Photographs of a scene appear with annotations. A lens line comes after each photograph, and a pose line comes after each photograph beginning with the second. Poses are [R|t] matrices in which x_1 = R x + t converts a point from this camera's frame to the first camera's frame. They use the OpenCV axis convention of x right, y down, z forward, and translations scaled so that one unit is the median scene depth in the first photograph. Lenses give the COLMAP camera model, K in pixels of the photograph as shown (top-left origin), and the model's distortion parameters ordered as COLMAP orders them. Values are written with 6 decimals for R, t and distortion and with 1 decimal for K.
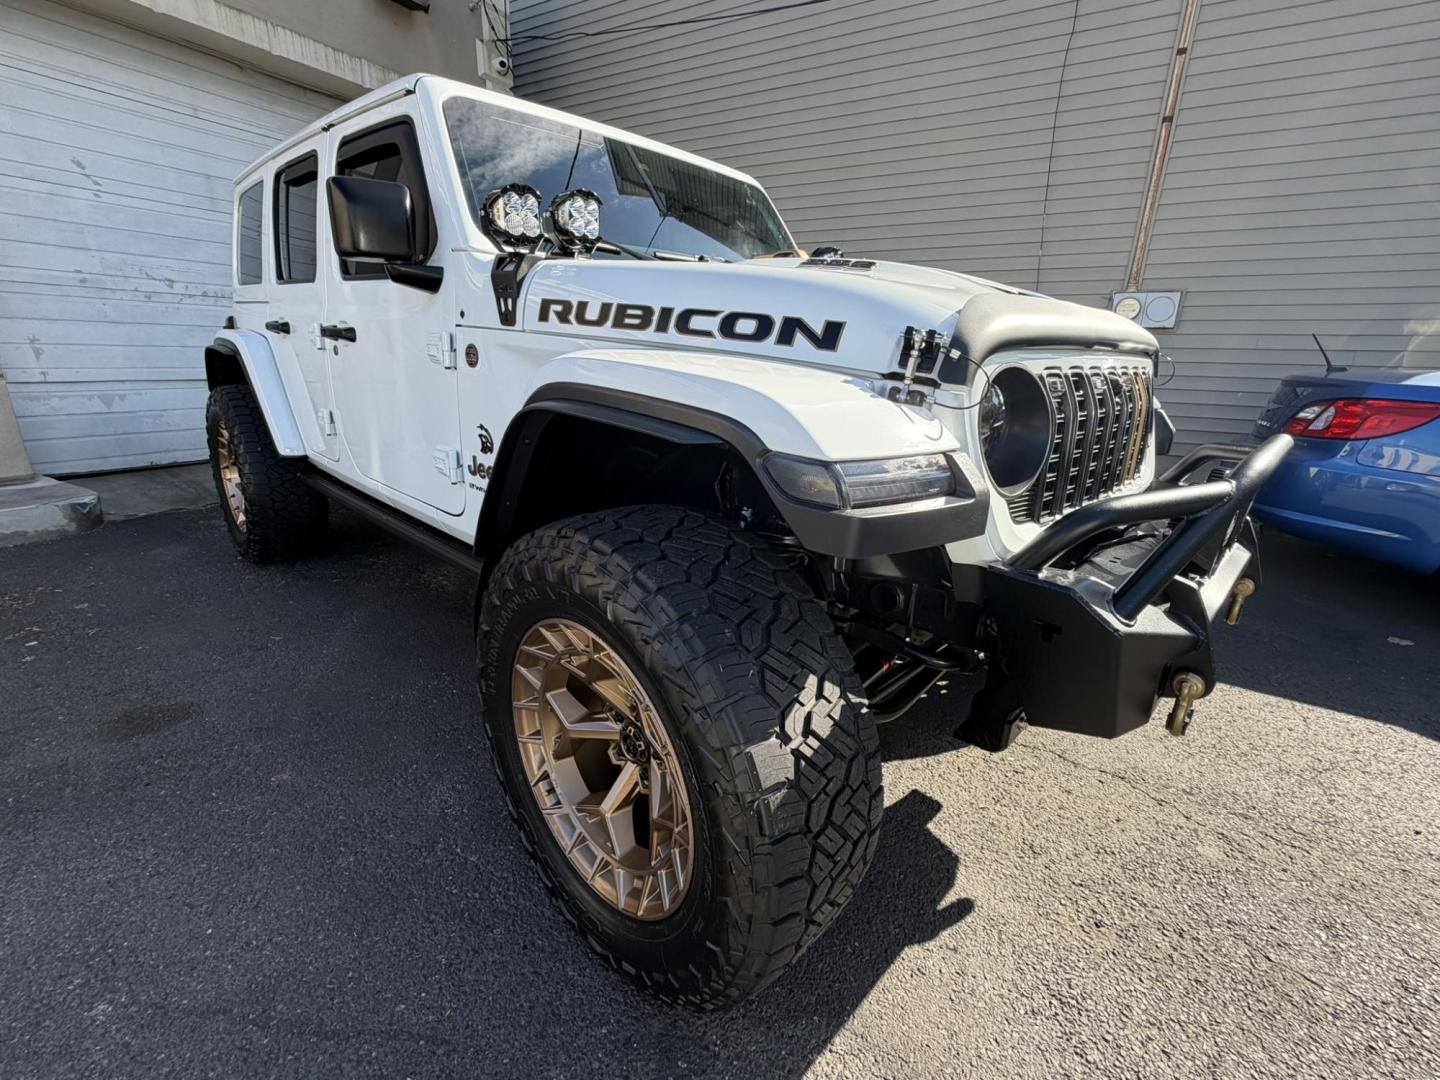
lens RADIAL K [[633.3, 0, 719.7], [0, 633.3, 543.5], [0, 0, 1]] dist [-0.000048, 0.000332]
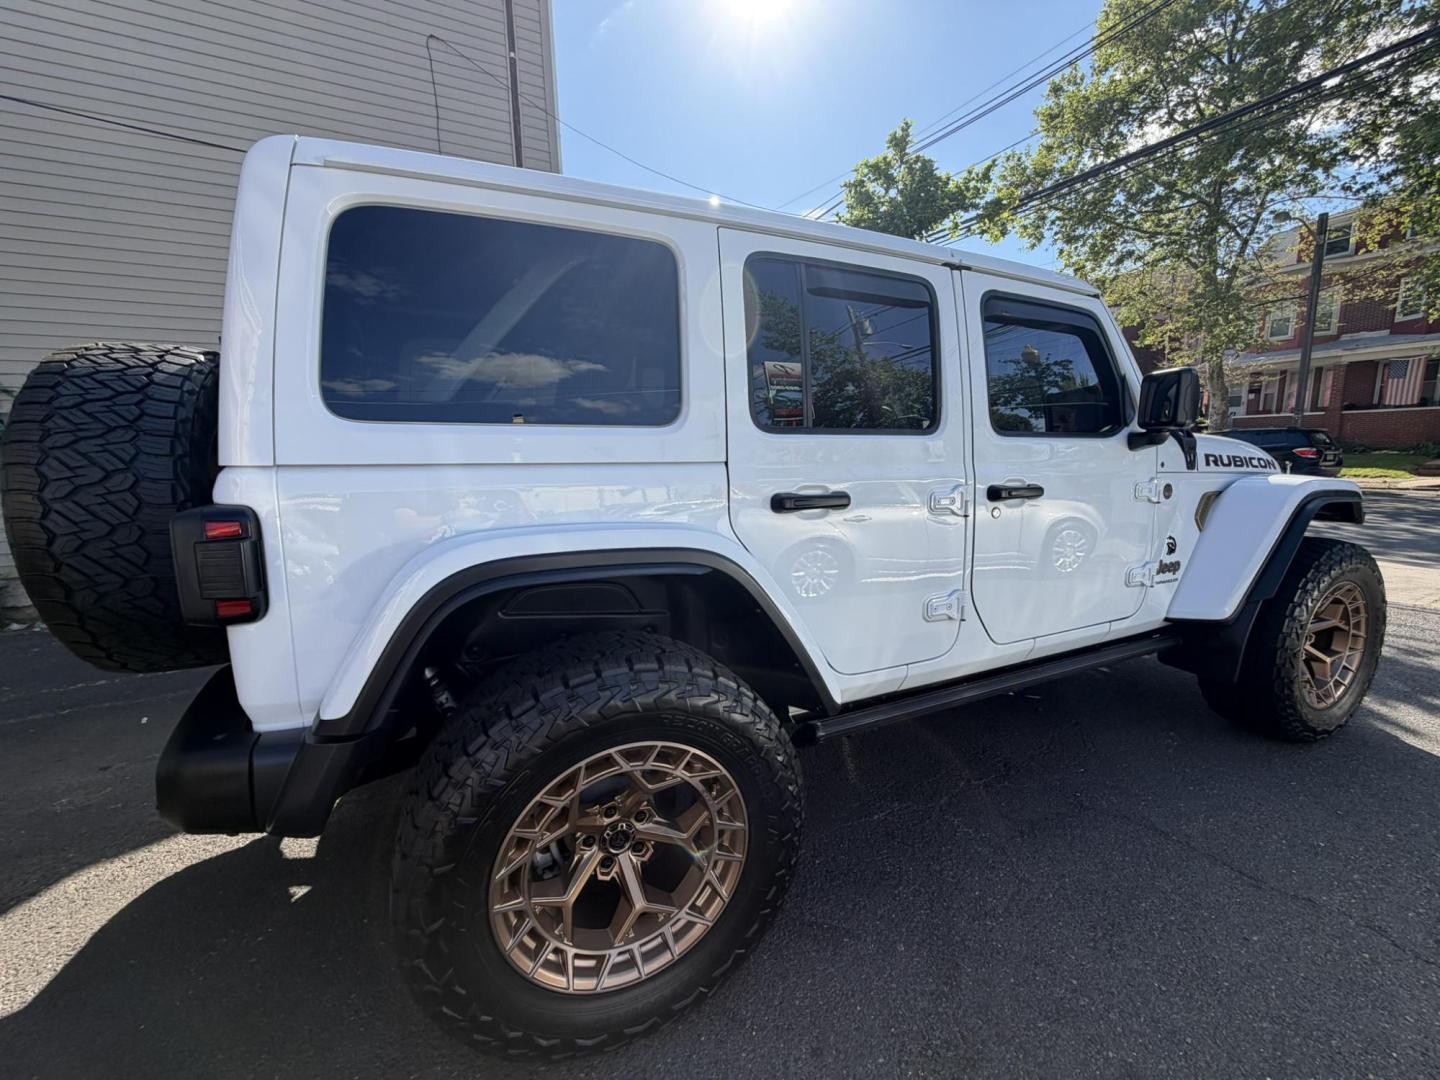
lens RADIAL K [[575.8, 0, 717.2], [0, 575.8, 541.6], [0, 0, 1]] dist [-0.000761, 0.000137]
pose [[0.366540, -0.191993, 0.910377, -2.373526], [0.304041, 0.949475, 0.077824, -0.718279], [-0.879322, 0.248267, 0.406395, 1.664633]]
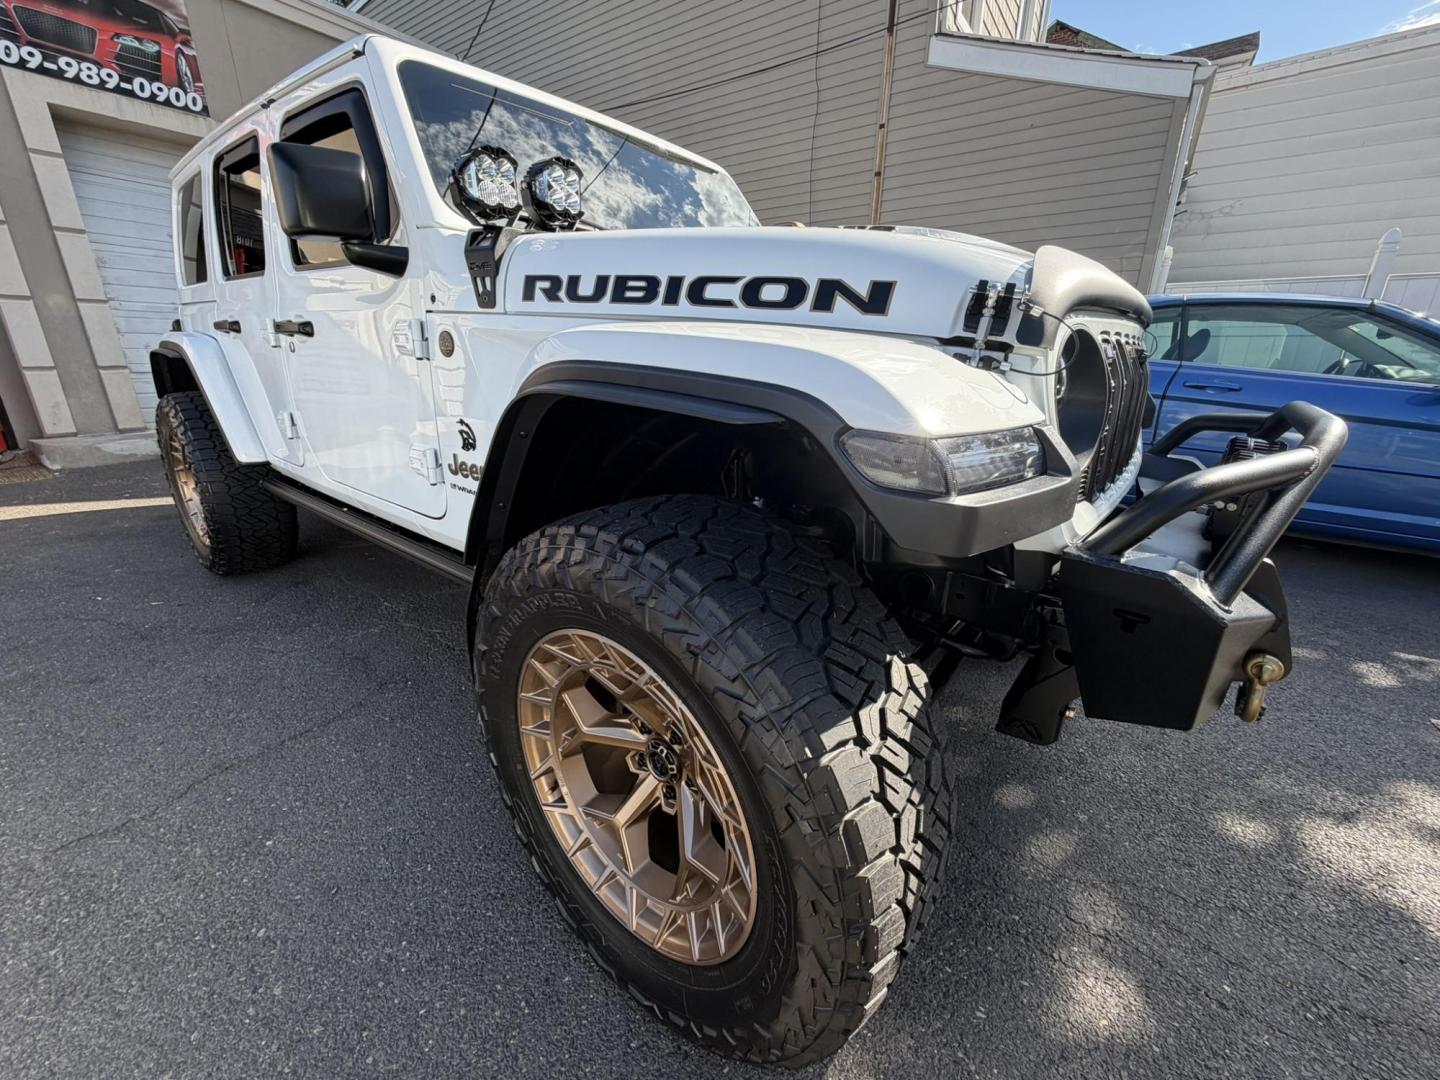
lens RADIAL K [[574.2, 0, 717.9], [0, 574.2, 542.0], [0, 0, 1]] dist [-0.000617, -0.000037]
pose [[0.996161, -0.048163, 0.073097, -0.088990], [0.046371, 0.998585, 0.026027, -0.016620], [-0.074248, -0.022538, 0.996985, 0.162145]]
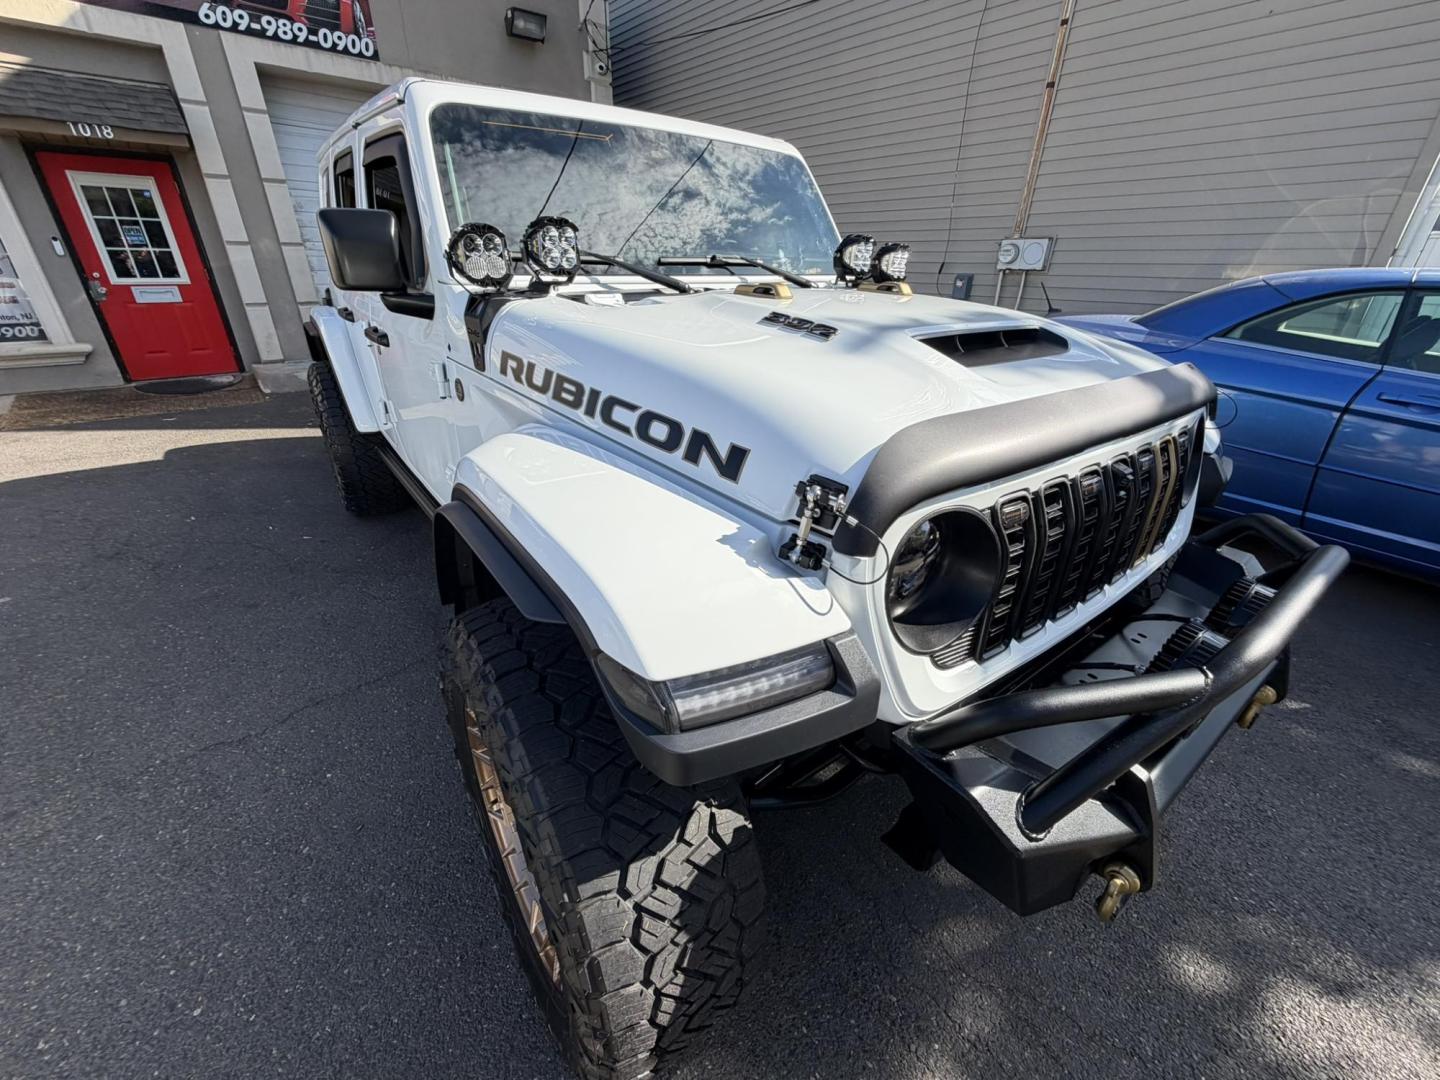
lens RADIAL K [[574.2, 0, 717.9], [0, 574.2, 542.0], [0, 0, 1]] dist [-0.000617, -0.000037]
pose [[0.986388, 0.060761, -0.152799, 0.208984], [-0.036487, 0.986937, 0.156920, -0.255402], [0.160338, -0.149209, 0.975720, 0.150120]]
